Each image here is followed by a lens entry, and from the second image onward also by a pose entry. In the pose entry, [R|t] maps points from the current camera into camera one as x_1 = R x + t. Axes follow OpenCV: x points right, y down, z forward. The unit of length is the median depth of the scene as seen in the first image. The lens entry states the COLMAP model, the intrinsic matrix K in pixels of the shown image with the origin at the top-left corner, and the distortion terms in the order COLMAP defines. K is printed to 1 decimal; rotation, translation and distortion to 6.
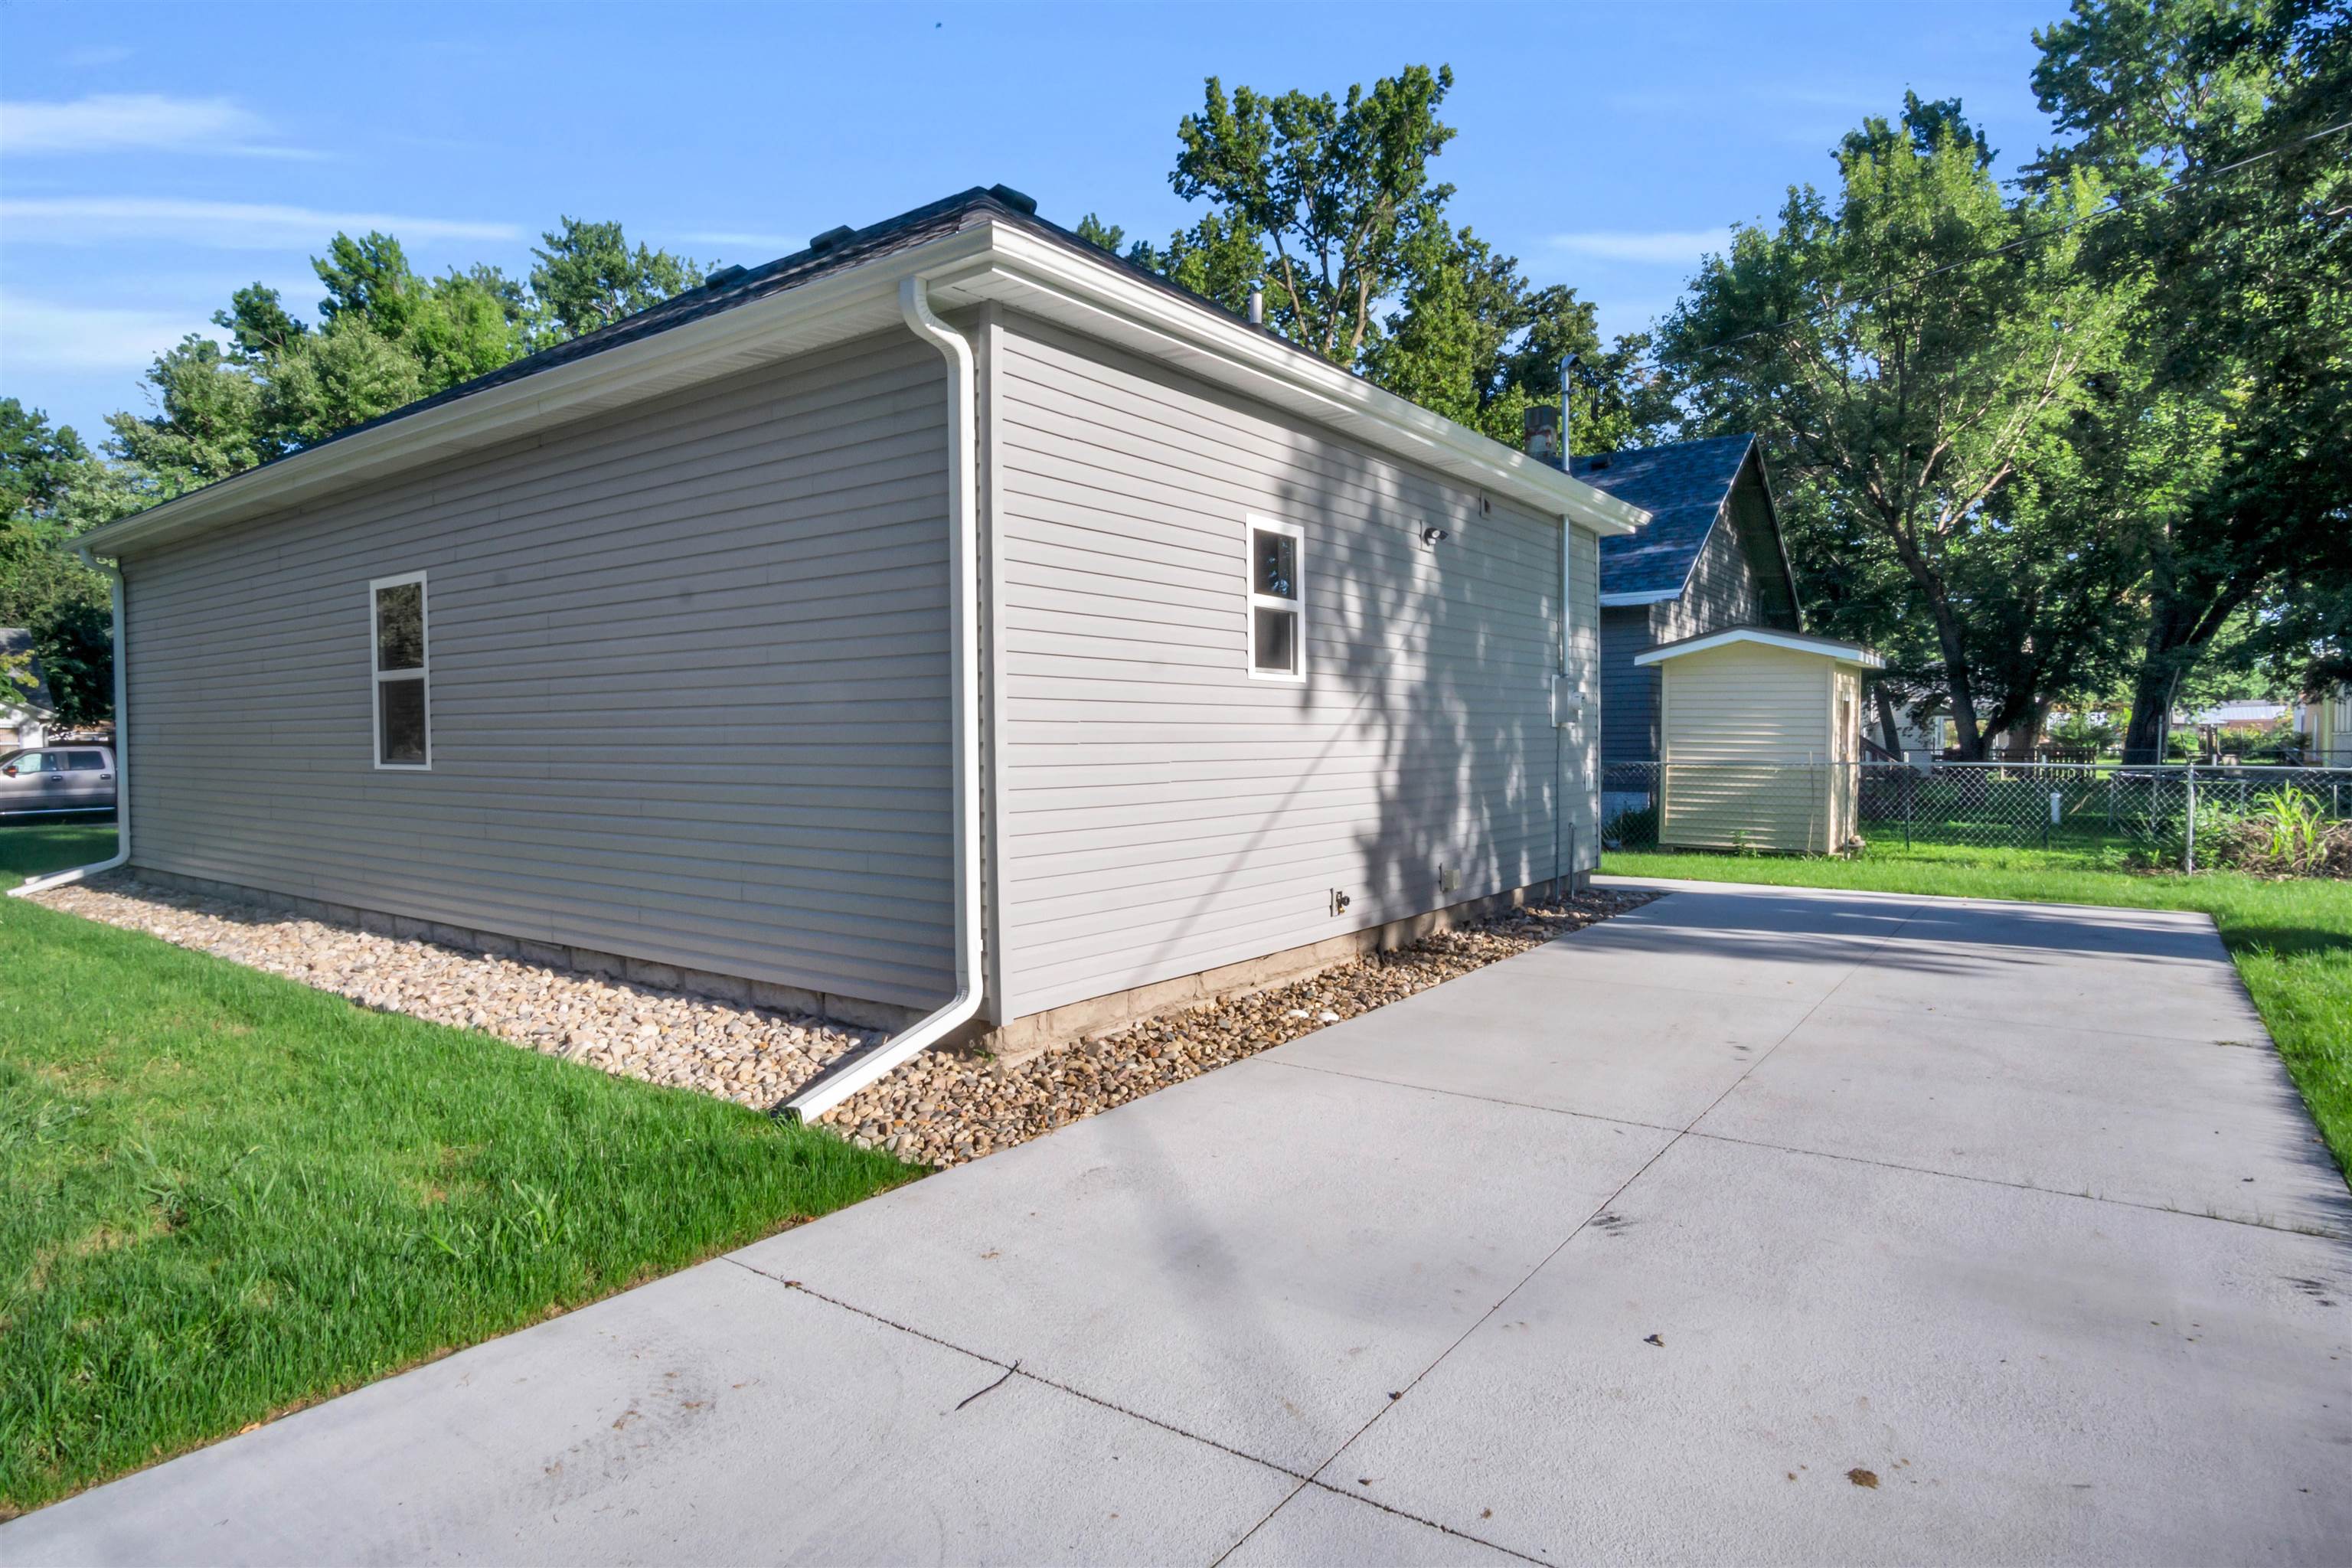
lens RADIAL K [[1293.2, 0, 1170.4], [0, 1293.2, 765.2], [0, 0, 1]] dist [-0.032931, 0.009017]
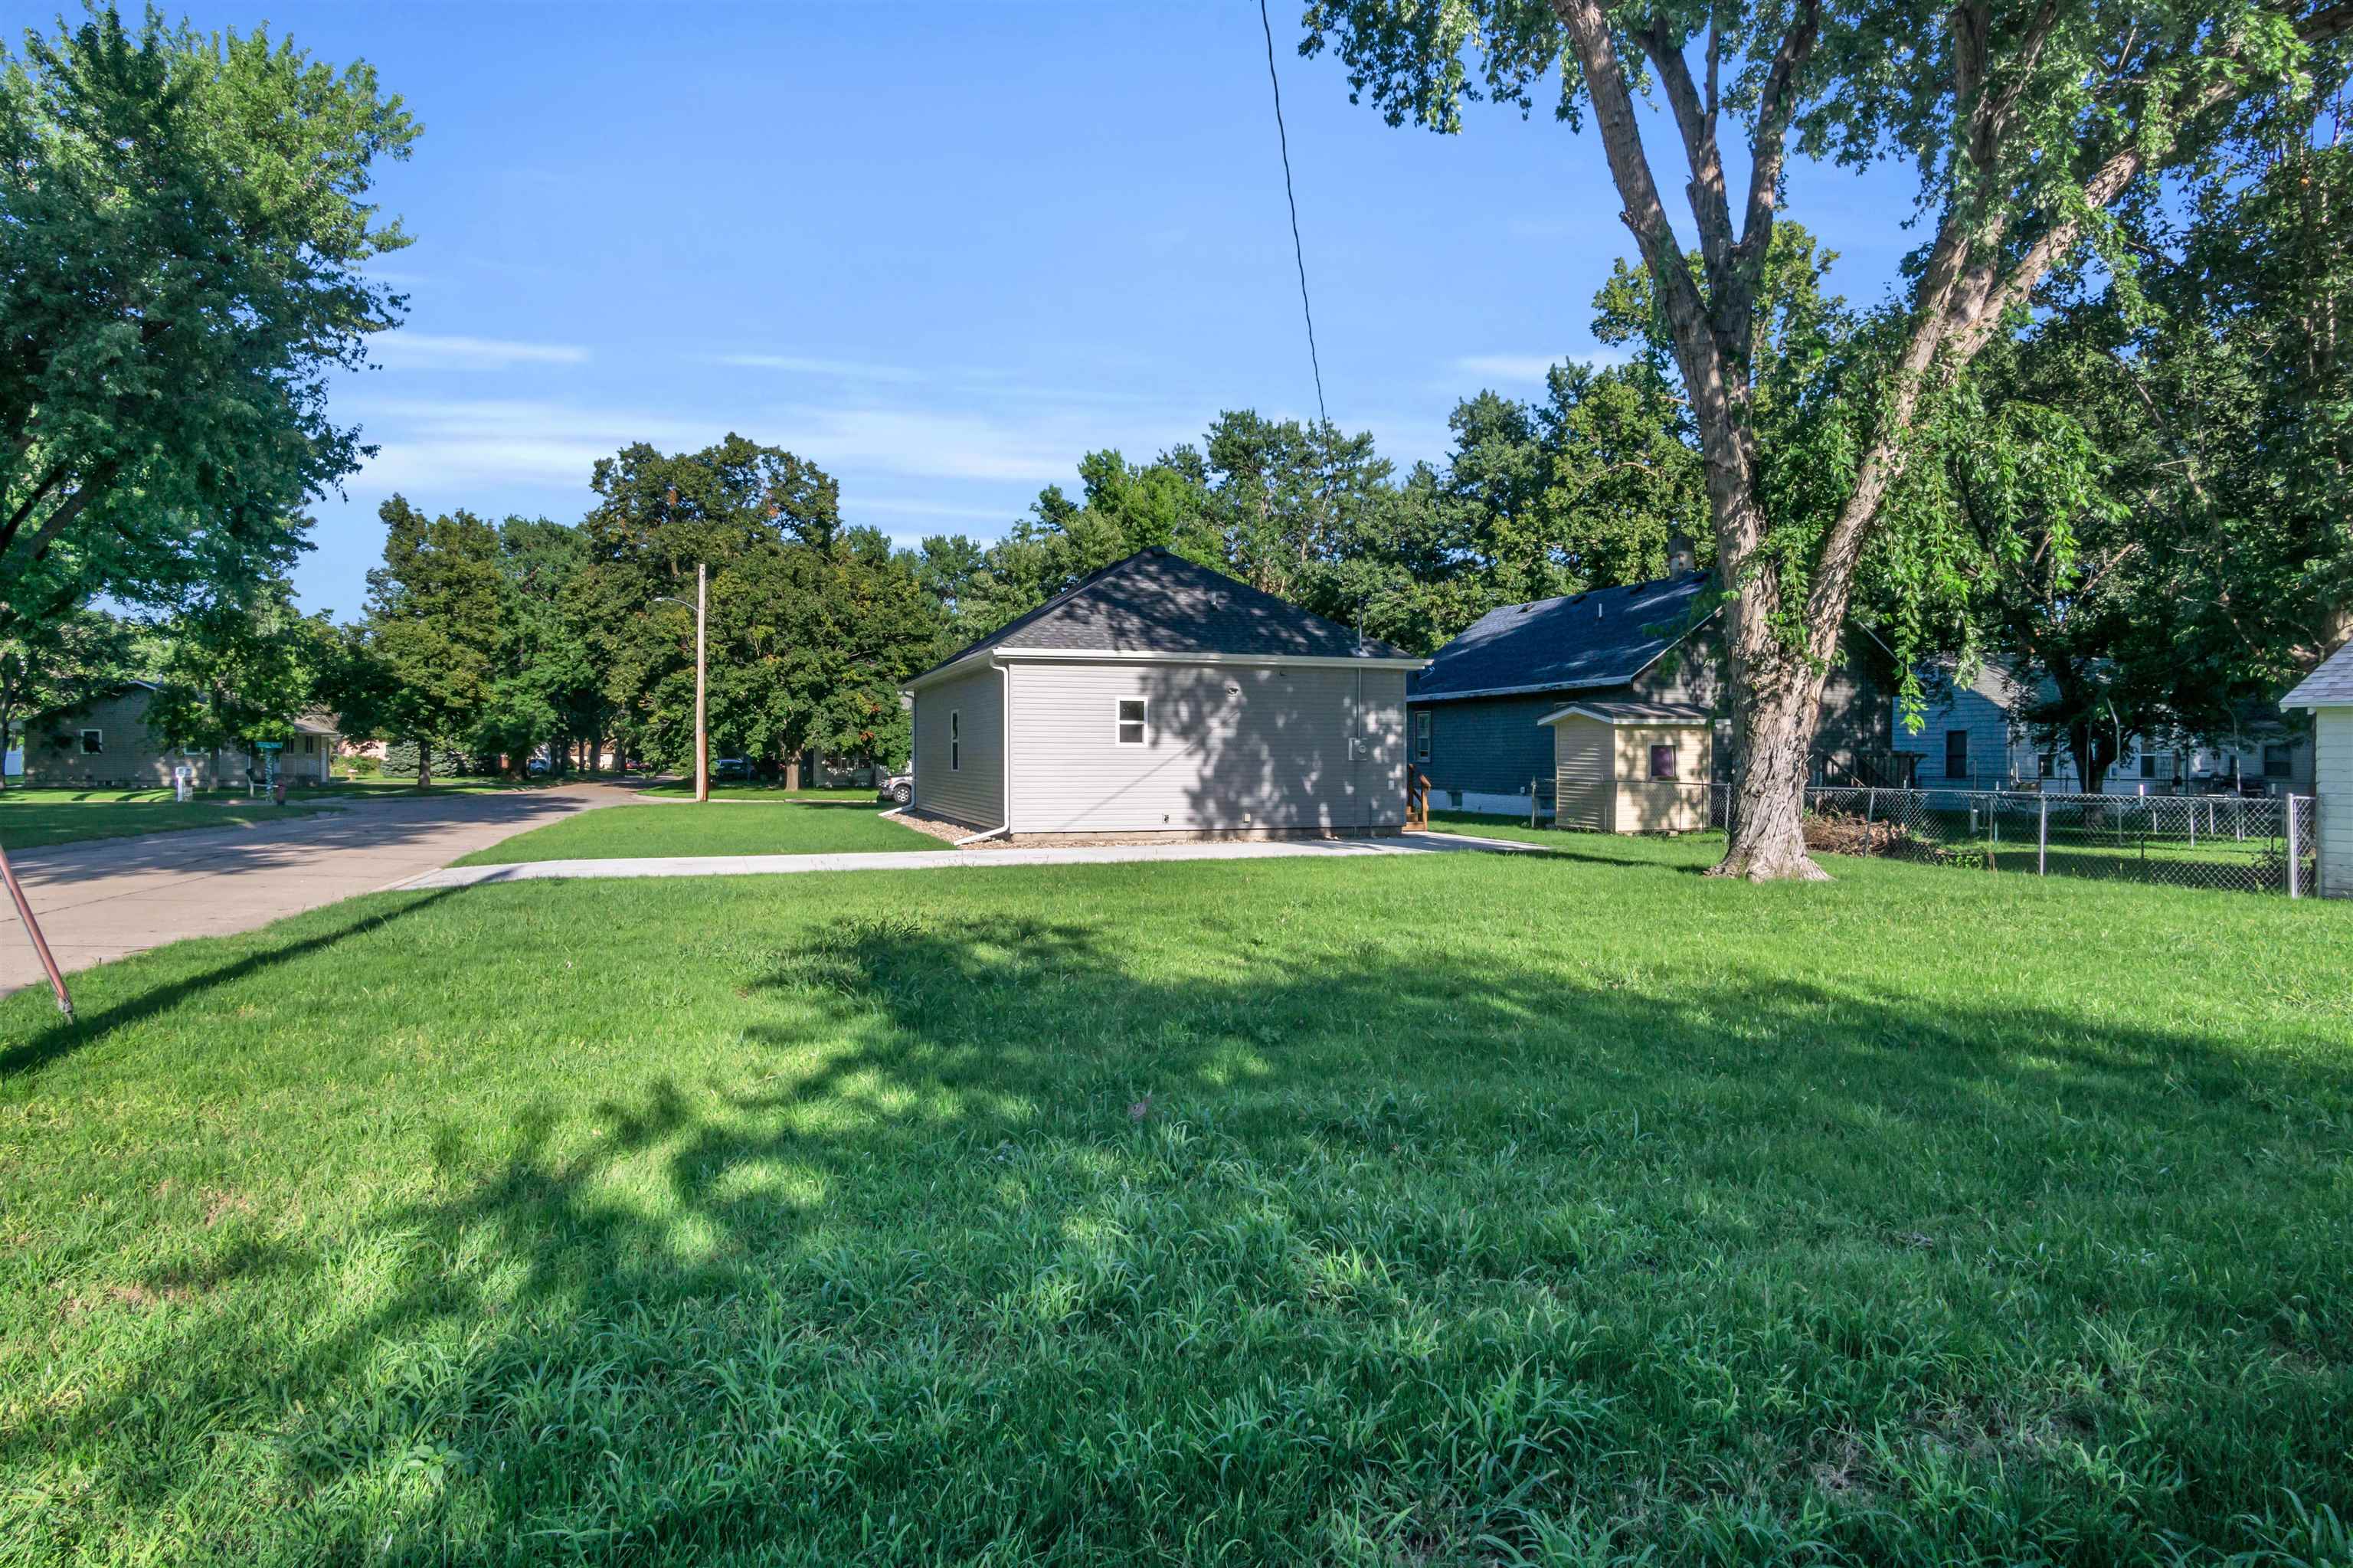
lens RADIAL K [[1293.8, 0, 1170.9], [0, 1293.8, 765.2], [0, 0, 1]] dist [-0.032931, 0.009017]
pose [[0.827152, 0.006751, -0.561937, 0.405492], [-0.018575, 0.999710, -0.015331, 0.010182], [0.561671, 0.023119, 0.827038, -0.333746]]
